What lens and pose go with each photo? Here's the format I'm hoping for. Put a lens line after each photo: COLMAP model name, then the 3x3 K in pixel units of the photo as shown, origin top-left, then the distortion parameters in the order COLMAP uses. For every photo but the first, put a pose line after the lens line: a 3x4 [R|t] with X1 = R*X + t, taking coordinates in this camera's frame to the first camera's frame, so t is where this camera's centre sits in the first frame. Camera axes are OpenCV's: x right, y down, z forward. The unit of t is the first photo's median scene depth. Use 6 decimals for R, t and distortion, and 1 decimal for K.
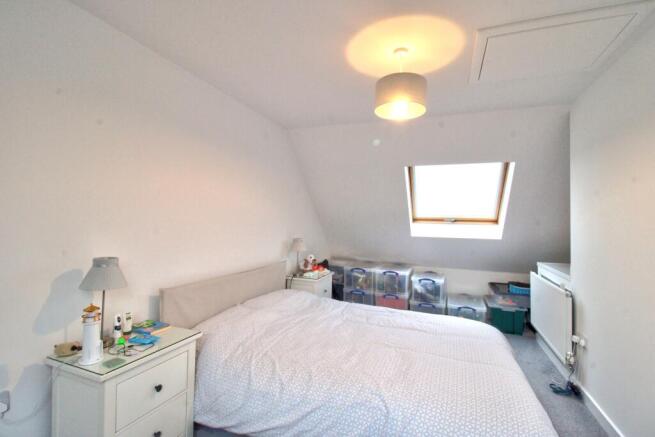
lens RADIAL K [[307.9, 0, 327.5], [0, 307.9, 218.5], [0, 0, 1]] dist [-0.000456, -0.000798]
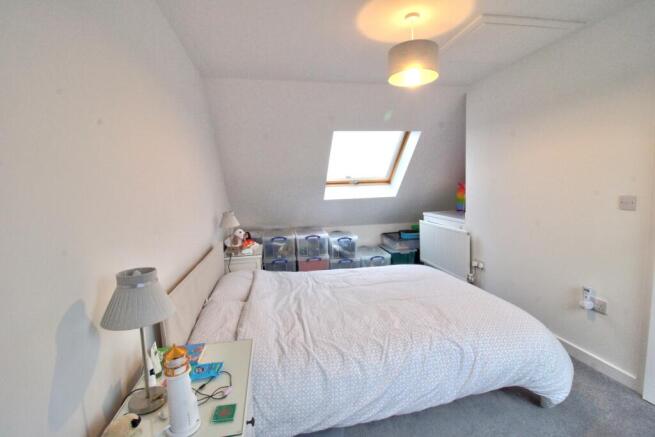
lens RADIAL K [[307.9, 0, 327.5], [0, 307.9, 218.5], [0, 0, 1]] dist [-0.000456, -0.000798]
pose [[0.846808, -0.106654, 0.521096, -0.290049], [0.046197, 0.990736, 0.127704, -0.012922], [-0.529889, -0.084068, 0.843890, 0.119836]]
